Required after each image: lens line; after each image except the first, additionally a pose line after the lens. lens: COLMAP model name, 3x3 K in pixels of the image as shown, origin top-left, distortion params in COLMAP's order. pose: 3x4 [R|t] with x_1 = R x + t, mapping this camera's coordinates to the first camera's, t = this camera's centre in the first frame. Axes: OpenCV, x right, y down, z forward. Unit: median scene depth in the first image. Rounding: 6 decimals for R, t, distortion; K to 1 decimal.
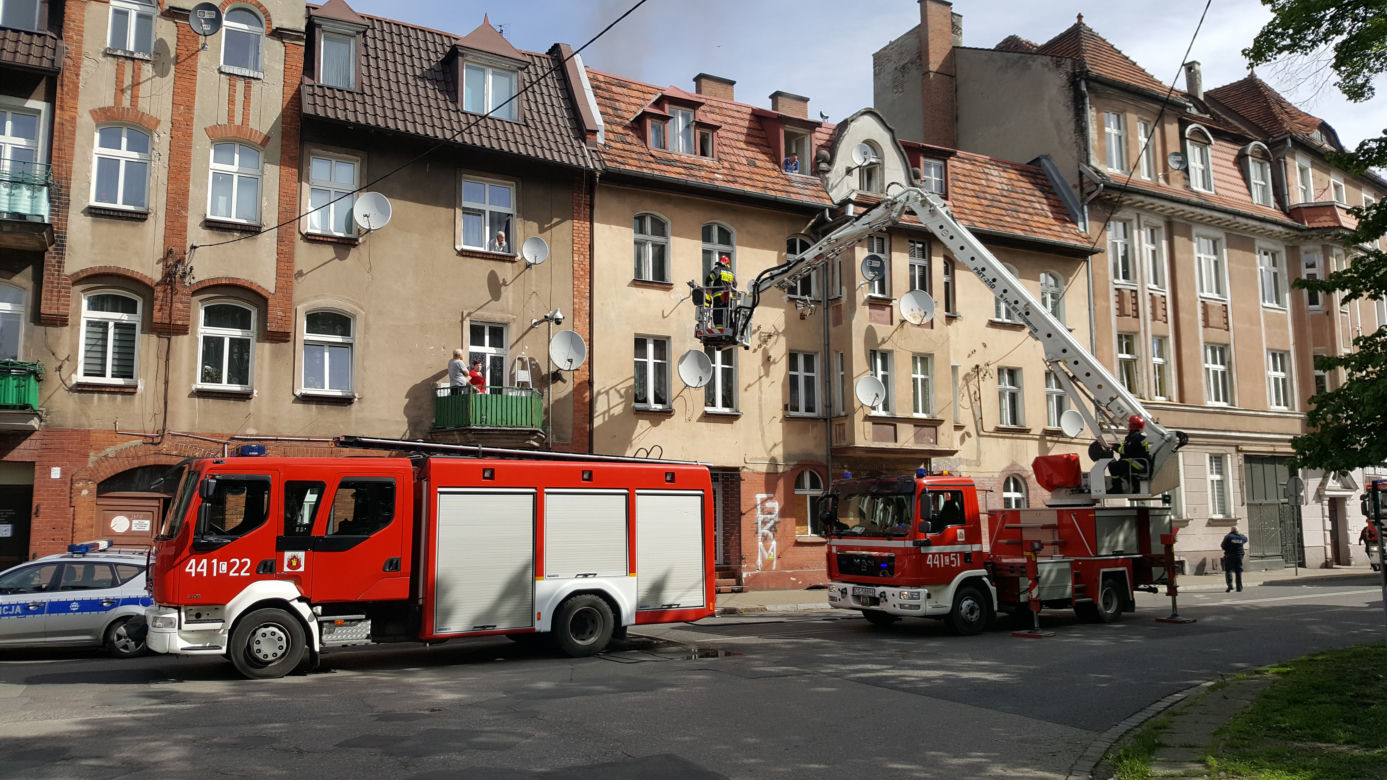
lens RADIAL K [[1012.2, 0, 700.4], [0, 1012.2, 409.2], [0, 0, 1]] dist [0.177932, -0.415695]
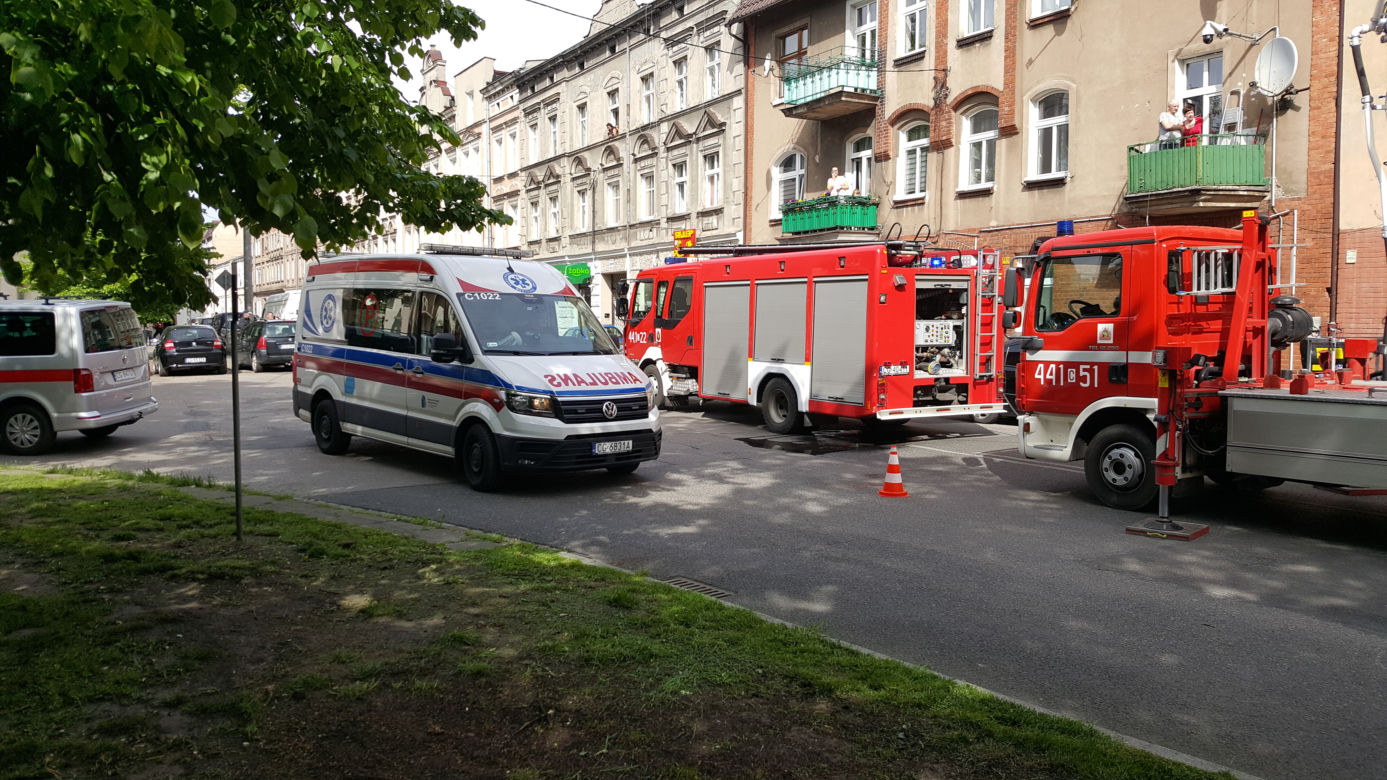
lens RADIAL K [[1037.3, 0, 688.2], [0, 1037.3, 392.3], [0, 0, 1]] dist [0.008583, -0.071892]
pose [[0.029342, 0.085216, -0.995930, 0.521201], [0.115373, 0.989411, 0.088057, 0.049839], [0.992889, -0.117488, 0.019199, 0.483044]]
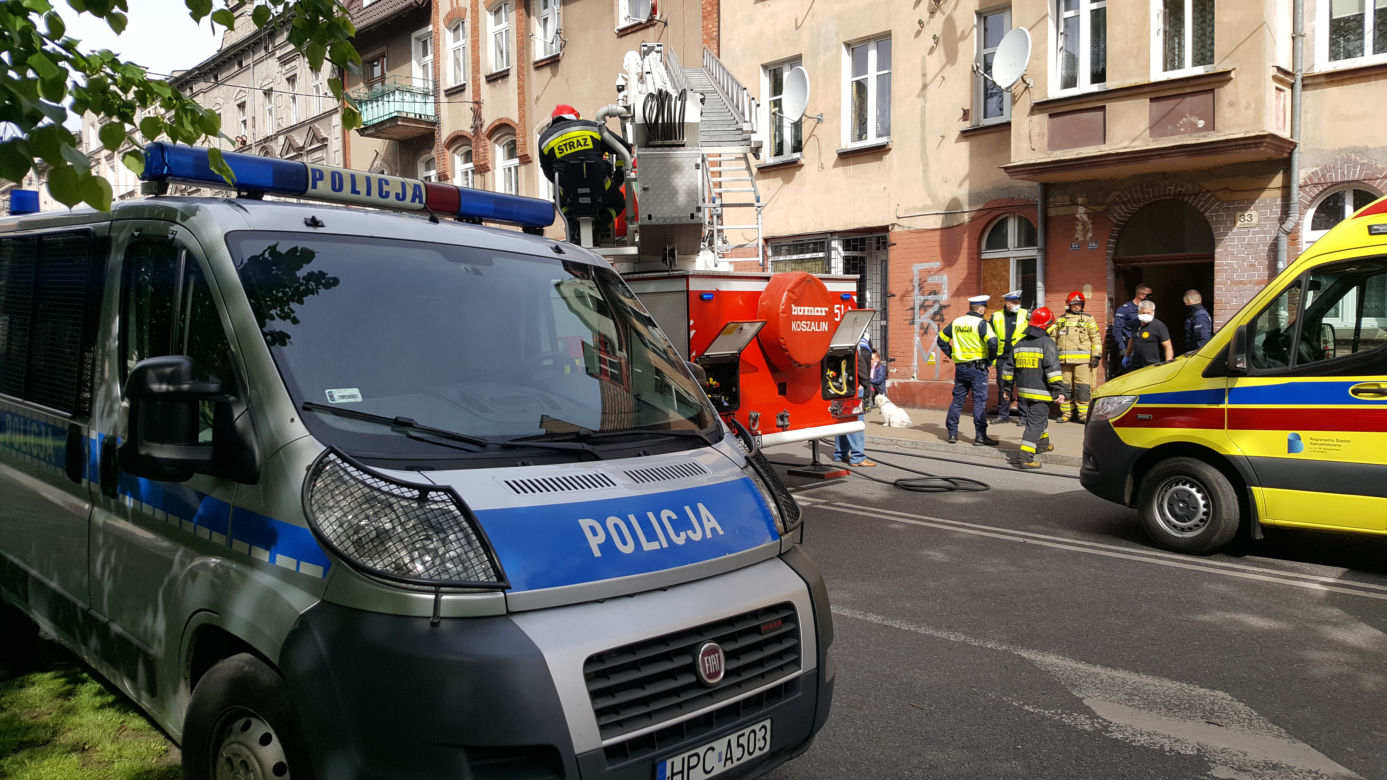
lens RADIAL K [[1025.7, 0, 689.9], [0, 1025.7, 392.8], [0, 0, 1]] dist [0.161671, -0.376764]
pose [[0.231735, 0.075555, -0.969840, 0.661227], [0.121920, 0.986862, 0.106013, 0.075684], [0.965109, -0.142810, 0.219478, 0.686249]]
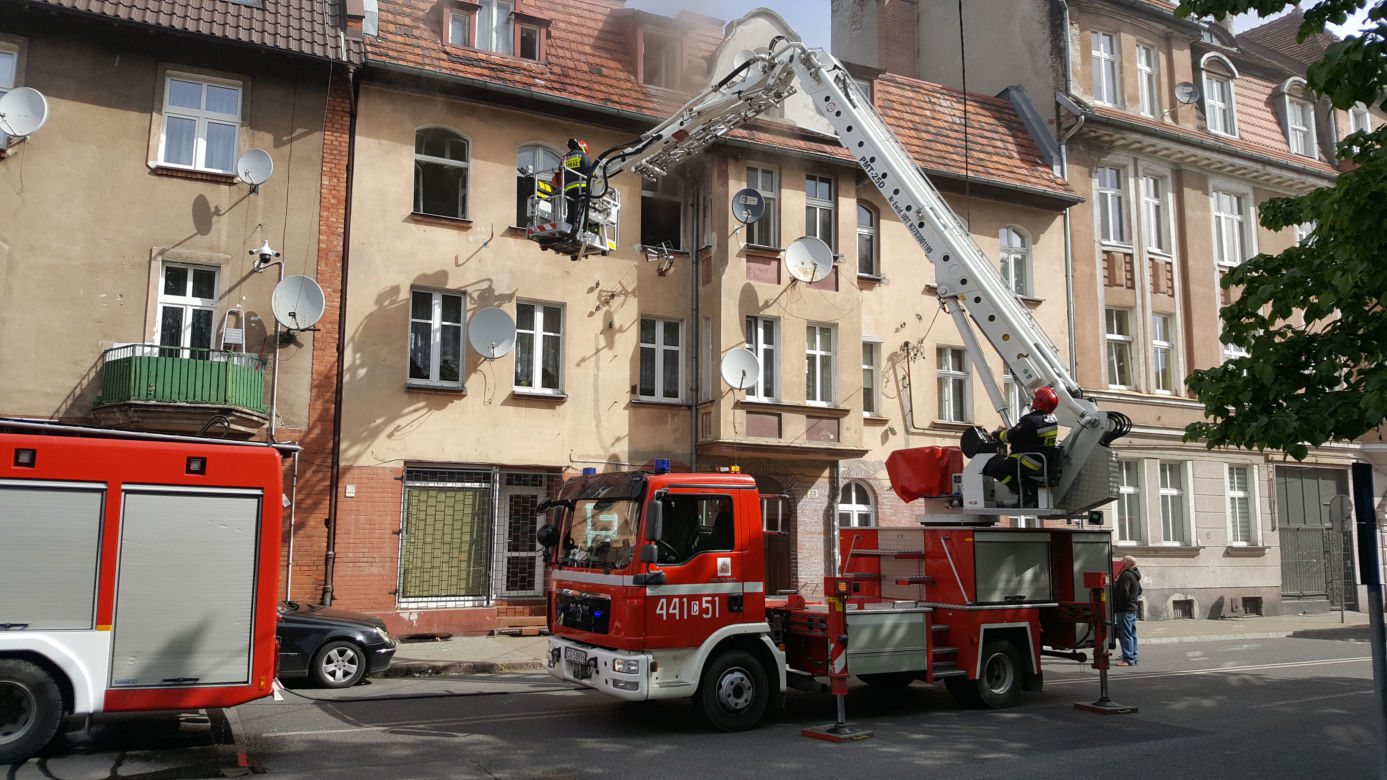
lens RADIAL K [[1028.2, 0, 672.7], [0, 1028.2, 403.0], [0, 0, 1]] dist [0.135100, -0.300354]
pose [[0.997299, 0.010902, -0.072642, 0.170575], [-0.012281, 0.999752, -0.018557, 0.022292], [0.072421, 0.019399, 0.997185, 0.235397]]
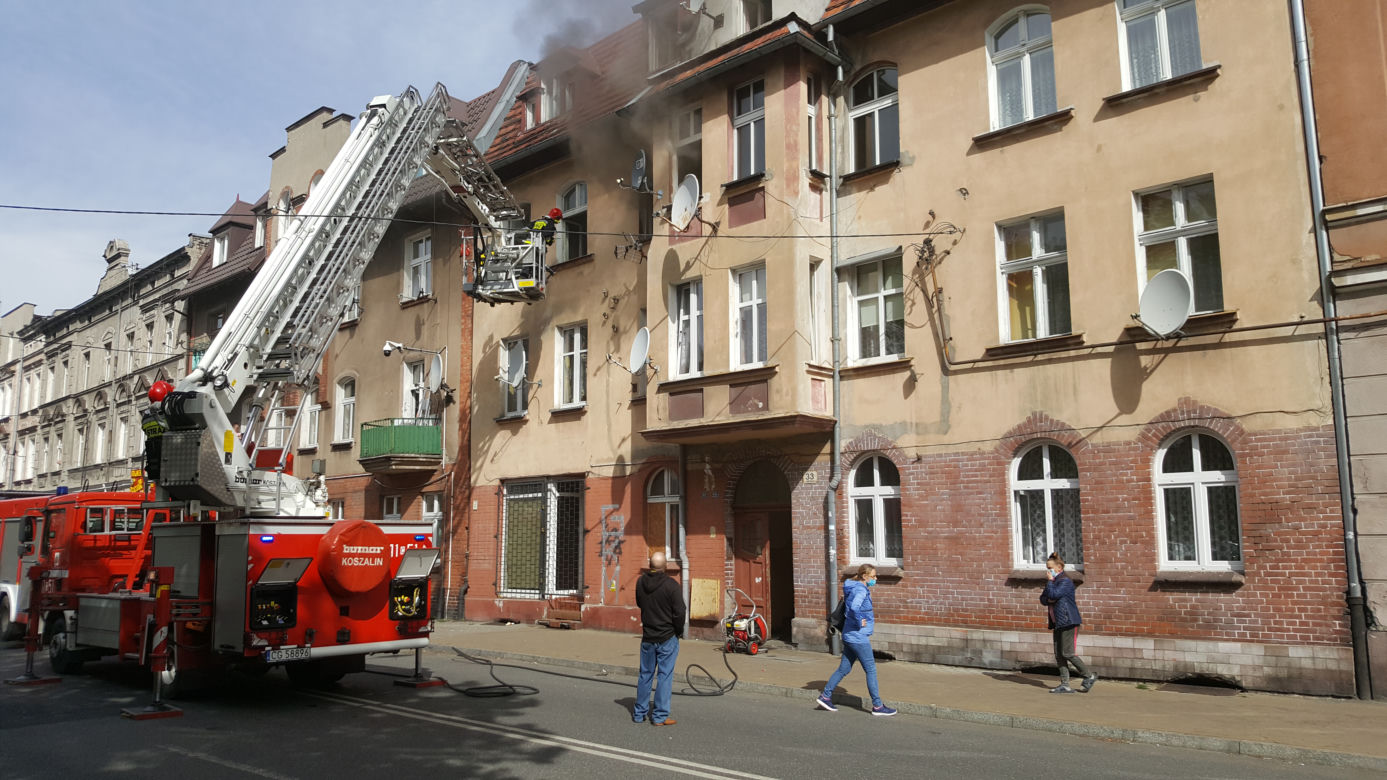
lens RADIAL K [[1034.5, 0, 658.8], [0, 1034.5, 395.7], [0, 0, 1]] dist [0.213172, -0.477450]
pose [[0.271972, -0.127003, -0.953887, 0.824107], [0.107763, 0.989037, -0.100957, 0.083780], [0.956252, -0.075337, 0.282677, 0.803545]]
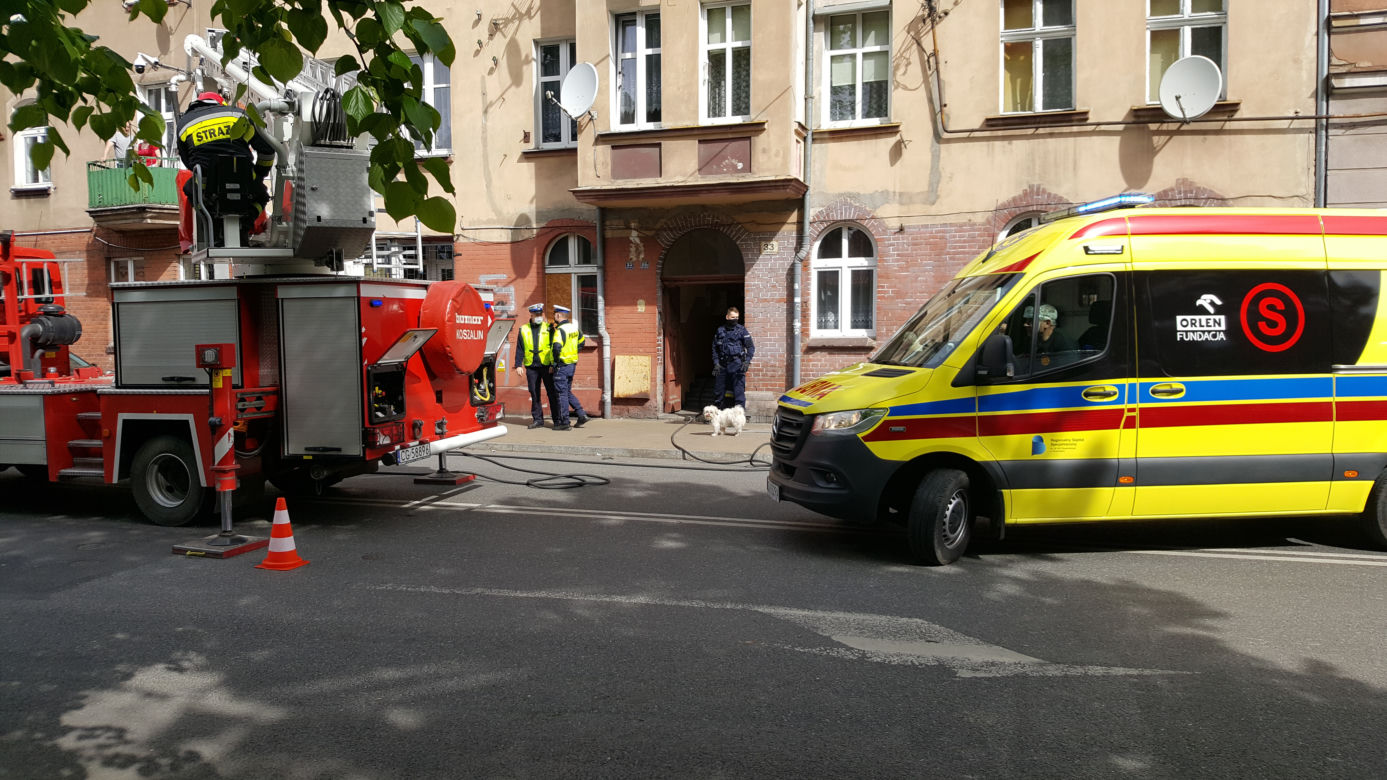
lens RADIAL K [[1018.6, 0, 676.1], [0, 1018.6, 393.1], [0, 0, 1]] dist [0.190127, -0.452190]
pose [[0.662647, 0.056955, -0.746763, 0.646154], [0.084635, 0.985022, 0.150229, 0.067921], [0.744135, -0.162751, 0.647901, 0.624639]]
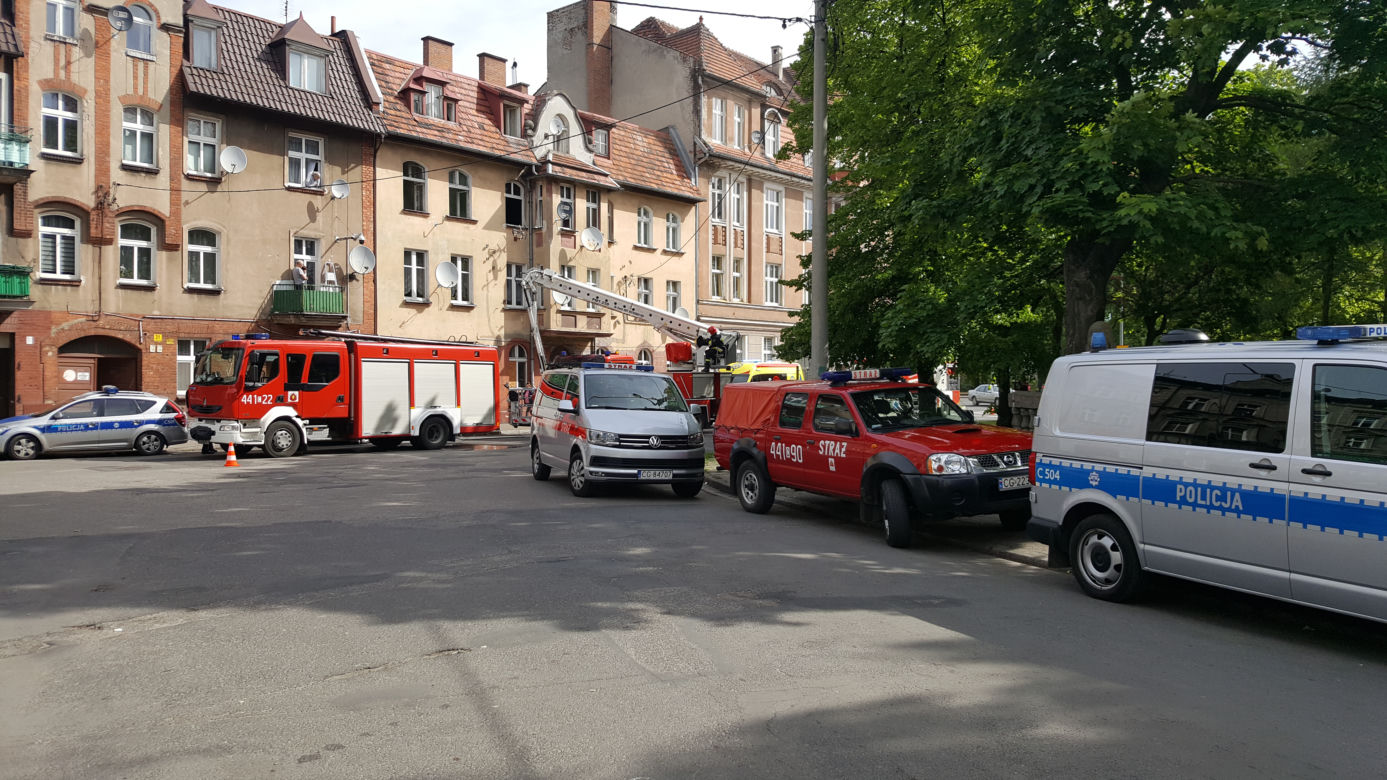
lens RADIAL K [[1006.5, 0, 693.5], [0, 1006.5, 395.4], [0, 0, 1]] dist [0.173894, -0.435528]
pose [[0.933646, 0.004989, 0.358161, -0.185685], [-0.049937, 0.991951, 0.116357, -0.052317], [-0.354698, -0.126522, 0.926381, -0.478261]]
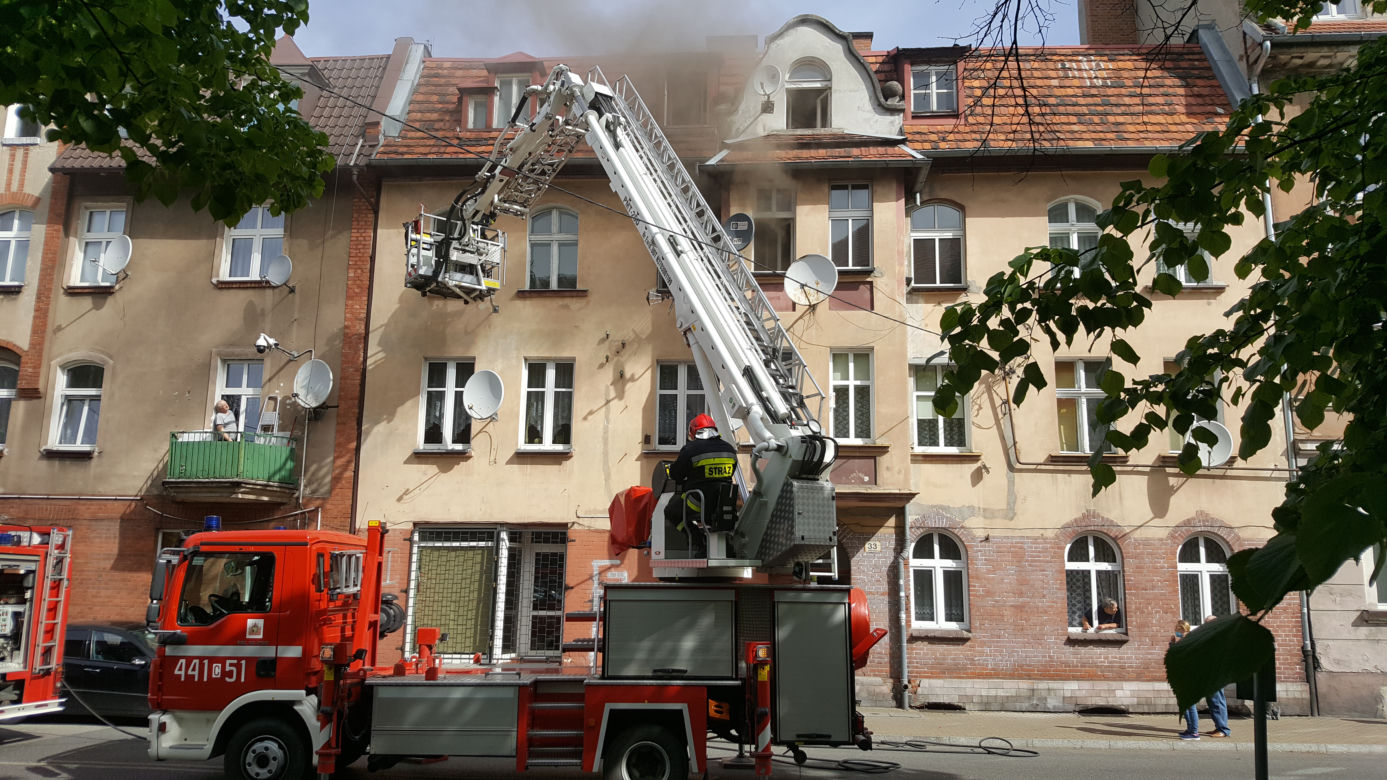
lens RADIAL K [[1035.9, 0, 682.4], [0, 1035.9, 385.0], [0, 0, 1]] dist [0.145411, -0.354922]
pose [[0.837967, -0.083277, -0.539330, 0.511086], [0.036940, 0.994677, -0.096191, 0.031890], [0.544470, 0.060682, 0.836583, 0.393014]]
